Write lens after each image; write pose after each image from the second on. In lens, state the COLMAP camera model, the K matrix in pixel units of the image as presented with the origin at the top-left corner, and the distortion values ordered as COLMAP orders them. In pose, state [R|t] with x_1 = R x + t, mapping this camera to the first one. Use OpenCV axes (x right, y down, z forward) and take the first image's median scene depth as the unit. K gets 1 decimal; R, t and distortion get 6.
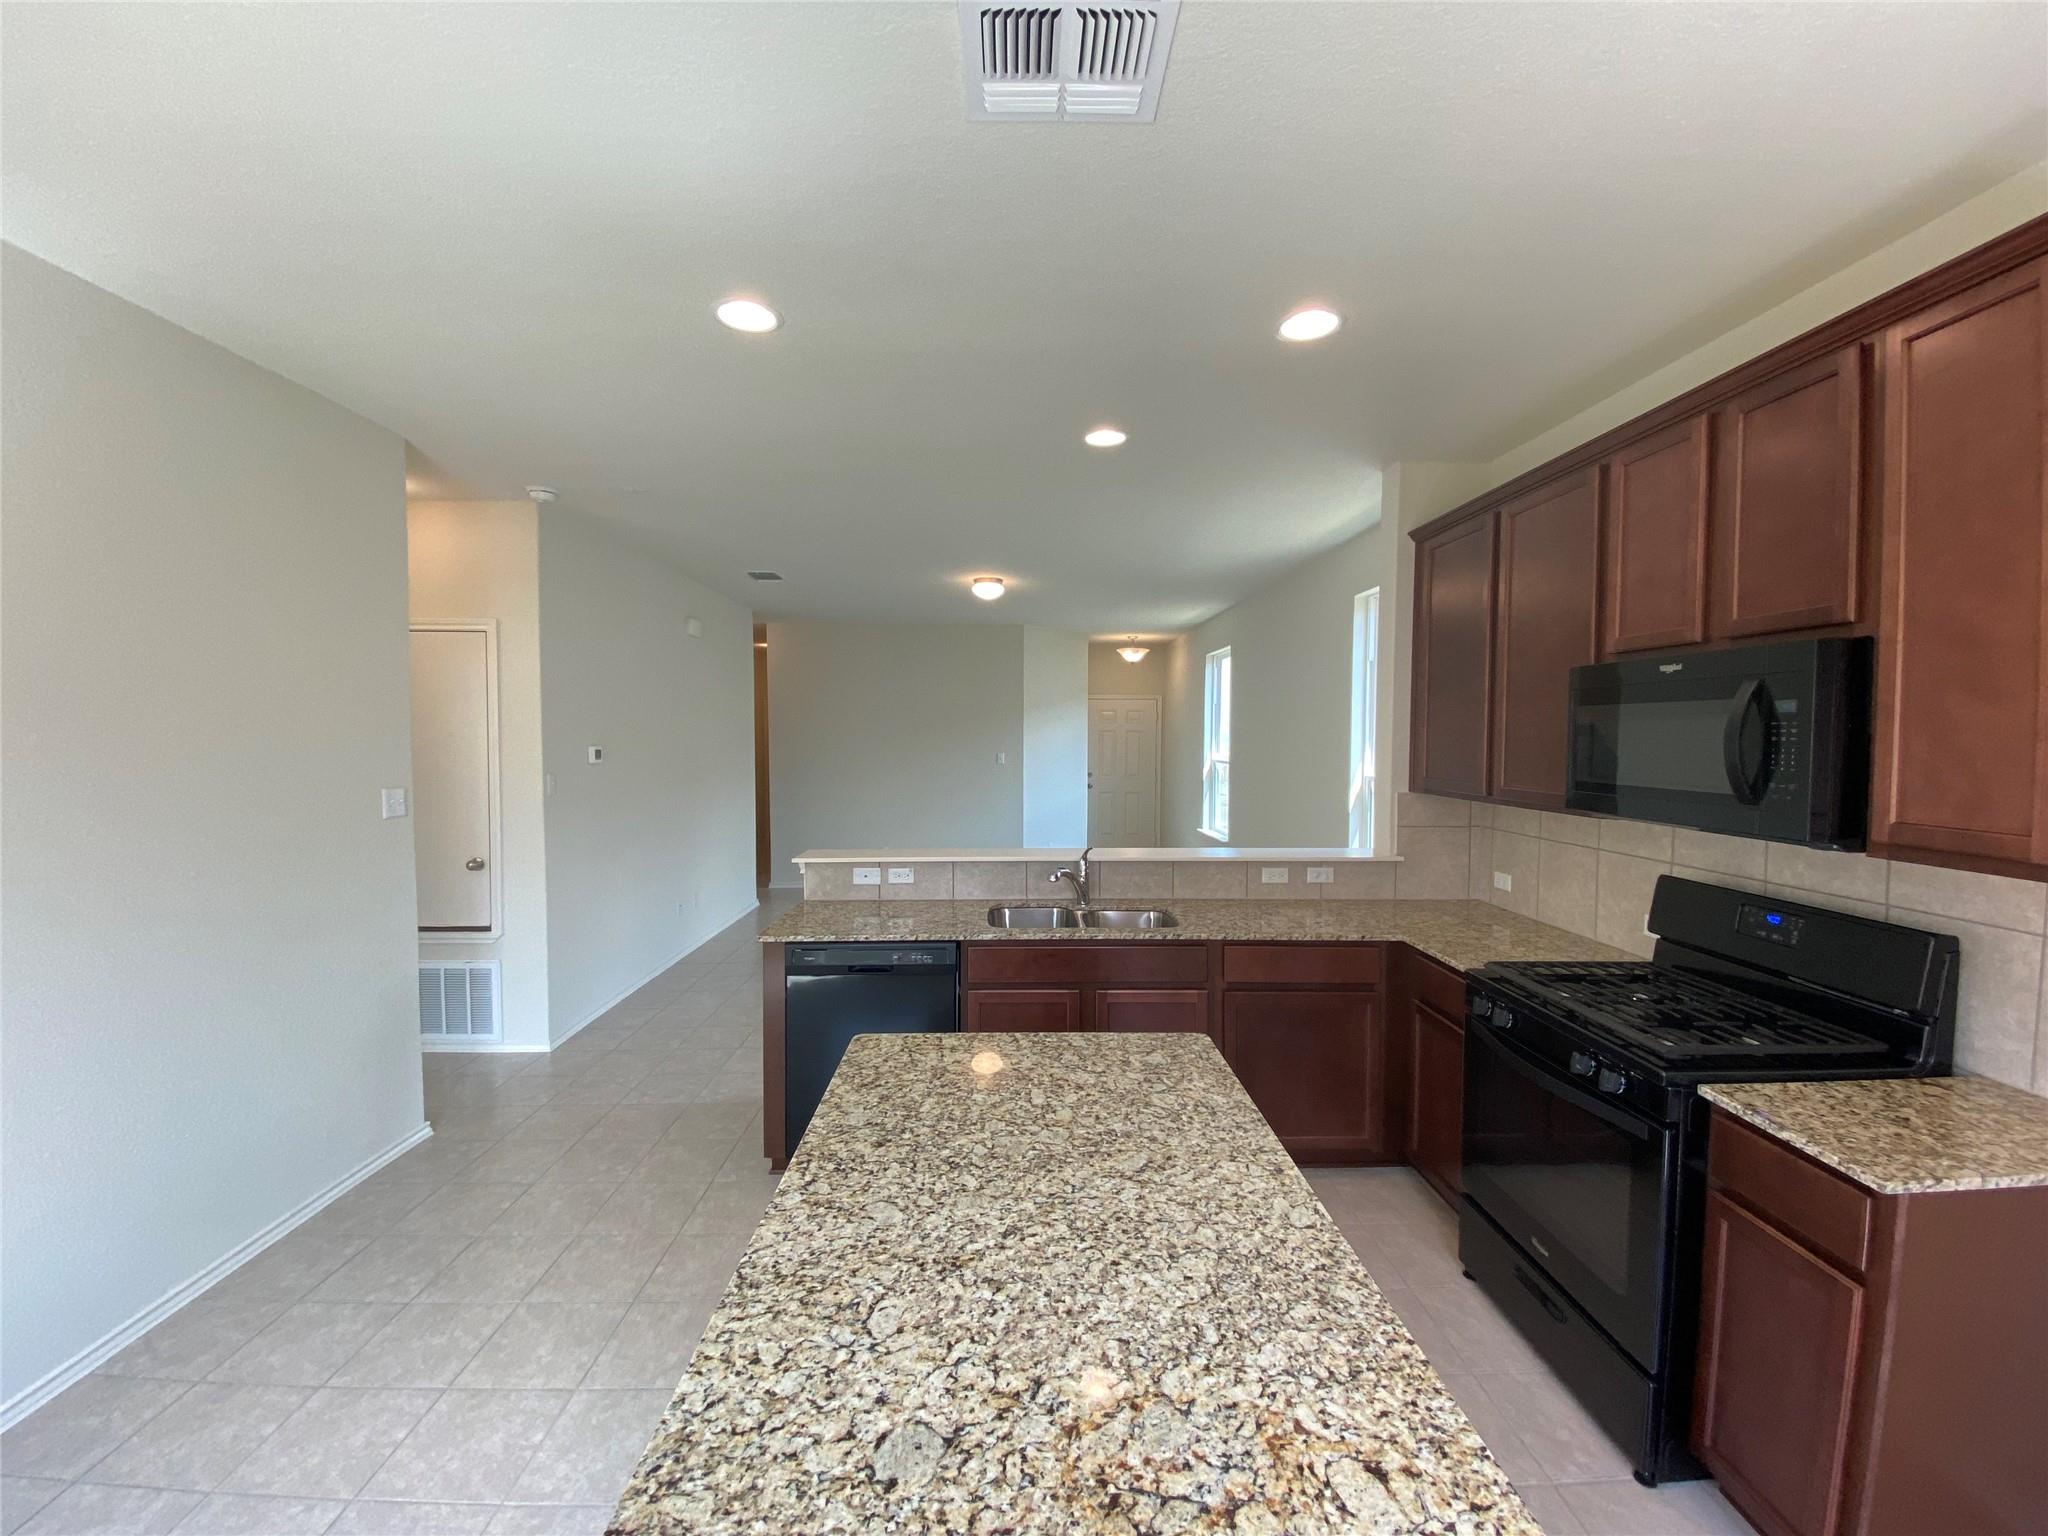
lens RADIAL K [[841.1, 0, 1018.6], [0, 841.1, 758.4], [0, 0, 1]] dist [0.031999, -0.018092]
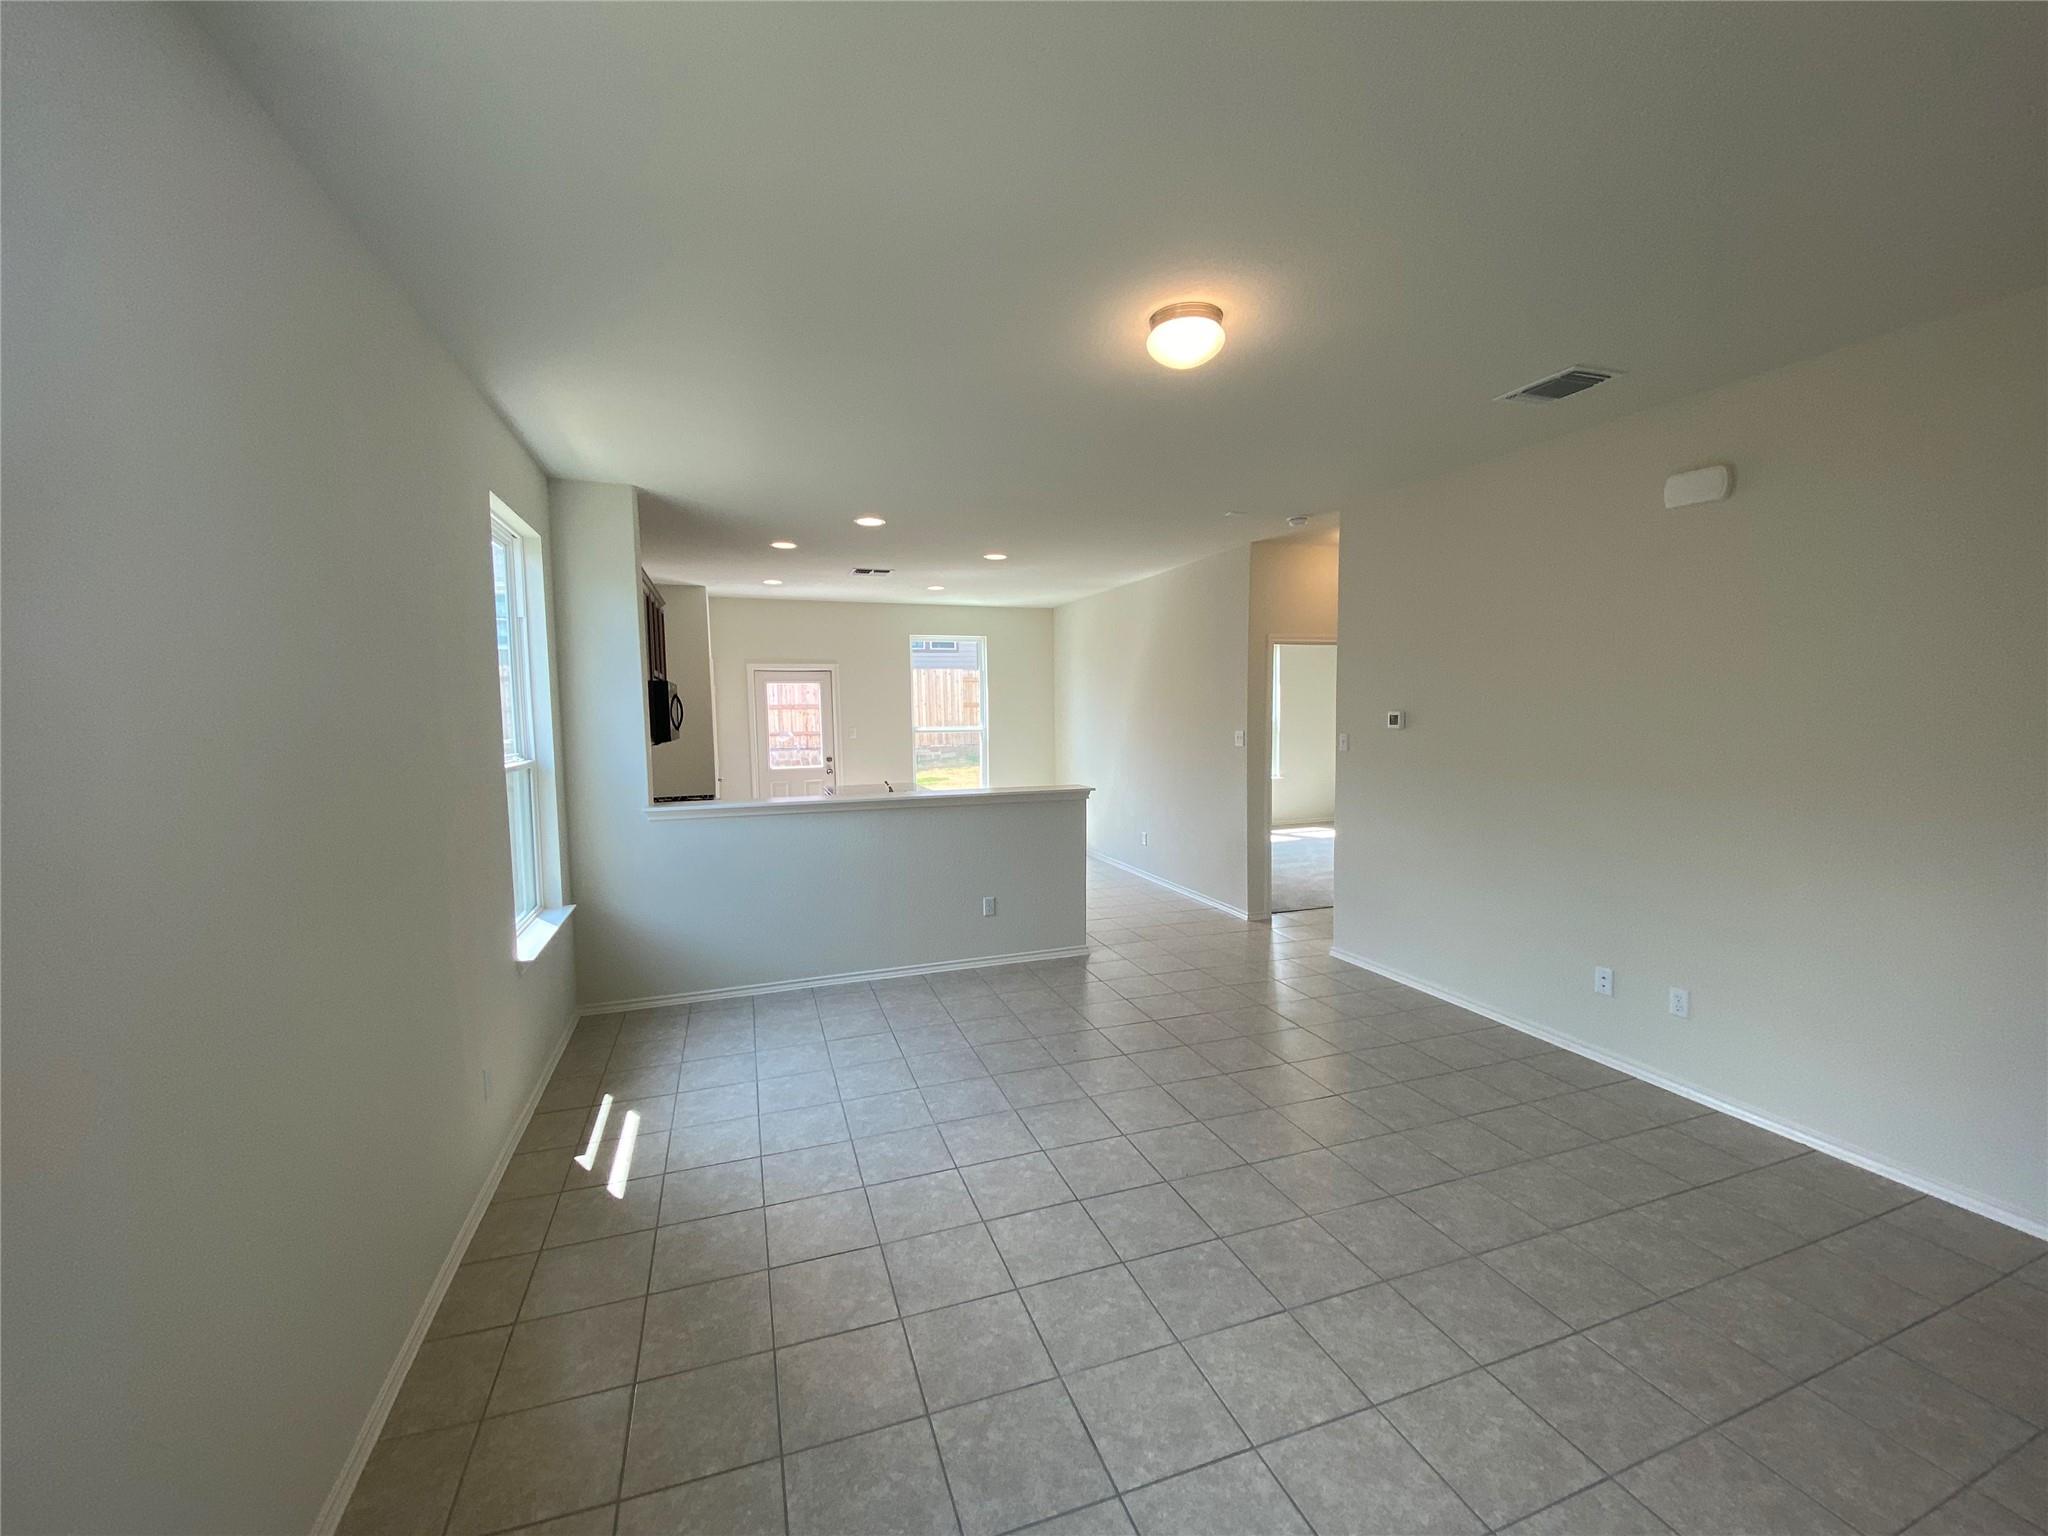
lens RADIAL K [[841.1, 0, 1018.6], [0, 841.1, 758.4], [0, 0, 1]] dist [0.031999, -0.018092]
pose [[-0.949663, 0.029955, -0.311839, 0.589099], [0.003004, 0.996243, 0.086550, -0.122473], [0.313260, 0.081256, -0.946185, 4.669685]]
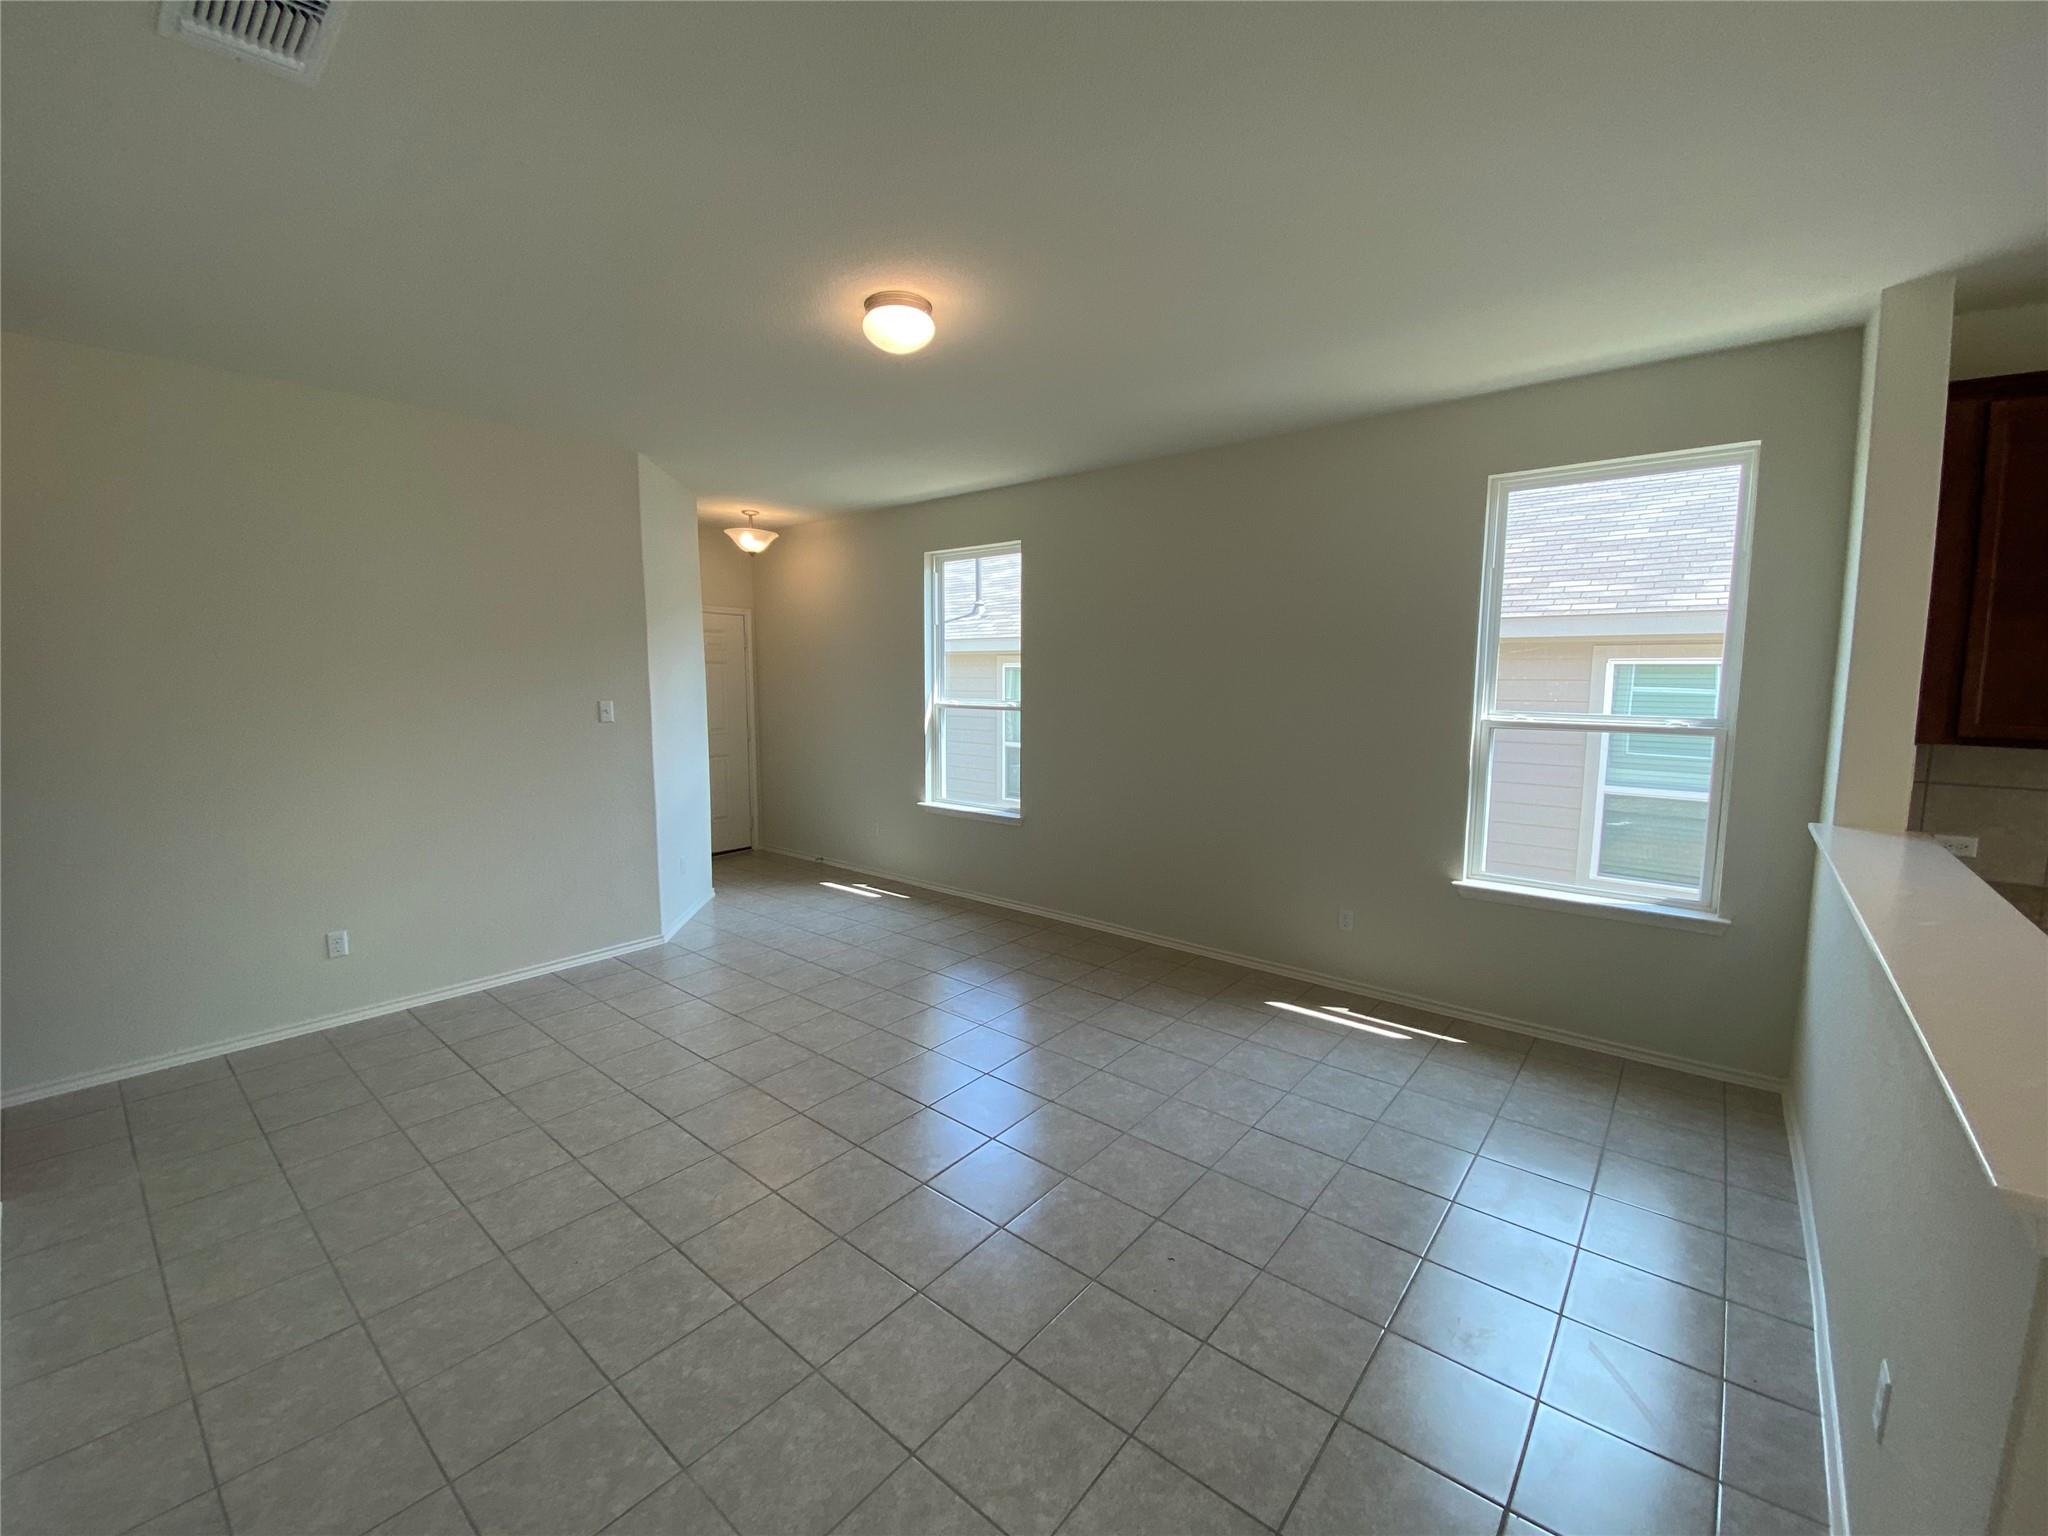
lens RADIAL K [[826.9, 0, 1016.4], [0, 826.9, 769.0], [0, 0, 1]] dist [0.029545, -0.017264]
pose [[0.652269, -0.082445, 0.753491, -1.200526], [0.014128, 0.995217, 0.096663, -0.041144], [-0.757856, -0.052405, 0.650314, 2.181412]]
